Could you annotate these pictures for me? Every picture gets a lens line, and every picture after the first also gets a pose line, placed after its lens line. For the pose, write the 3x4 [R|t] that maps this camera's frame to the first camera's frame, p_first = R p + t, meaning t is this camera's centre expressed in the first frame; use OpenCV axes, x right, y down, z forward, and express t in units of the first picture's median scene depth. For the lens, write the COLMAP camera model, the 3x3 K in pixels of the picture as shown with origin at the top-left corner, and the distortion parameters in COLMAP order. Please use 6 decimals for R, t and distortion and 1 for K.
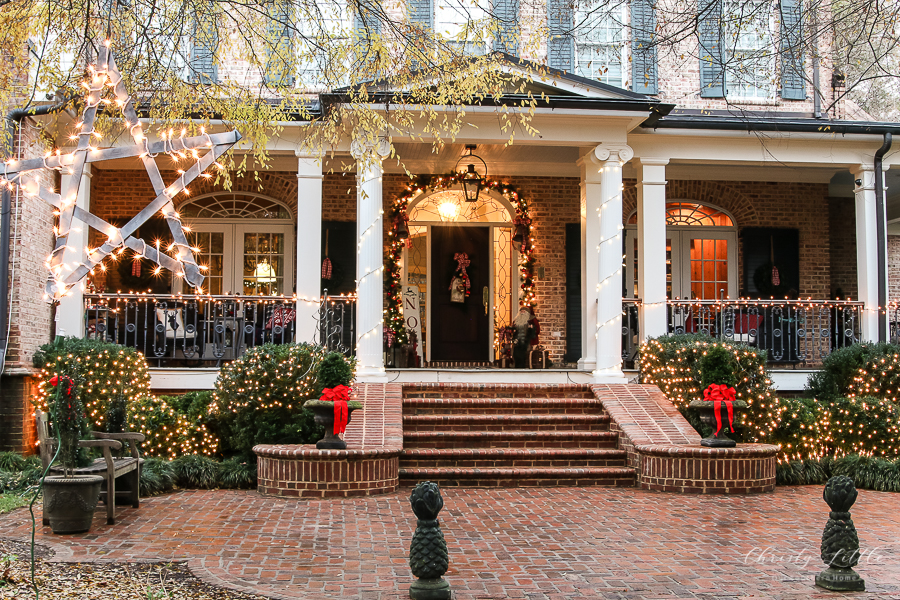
lens RADIAL K [[1146.0, 0, 450.0], [0, 1146.0, 300.0], [0, 0, 1]] dist [-0.119193, 0.114850]
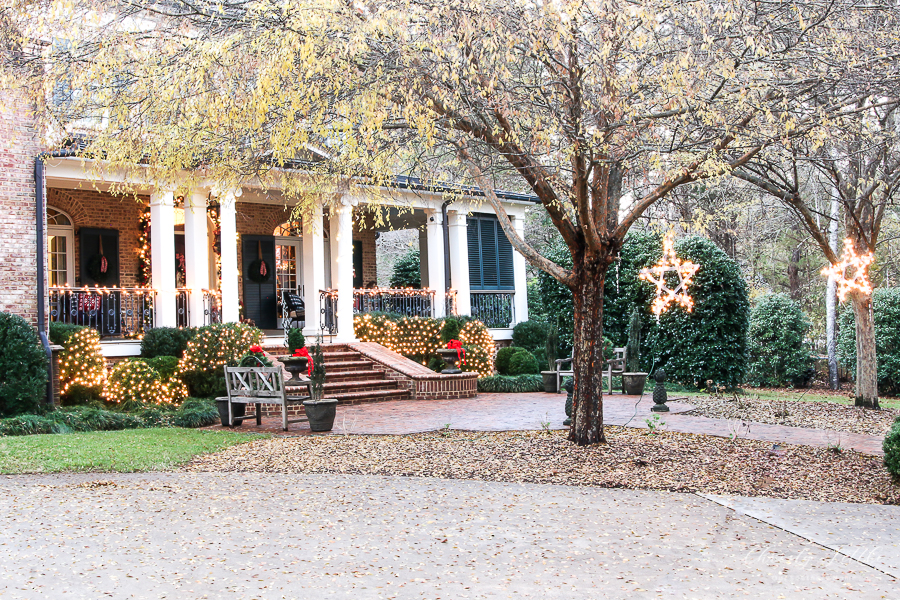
lens RADIAL K [[1146.0, 0, 450.0], [0, 1146.0, 300.0], [0, 0, 1]] dist [-0.119193, 0.114850]
pose [[0.697950, -0.007052, 0.716112, -1.038306], [-0.006962, 0.999837, 0.016631, -0.017143], [-0.716113, -0.016594, 0.697787, -0.259409]]
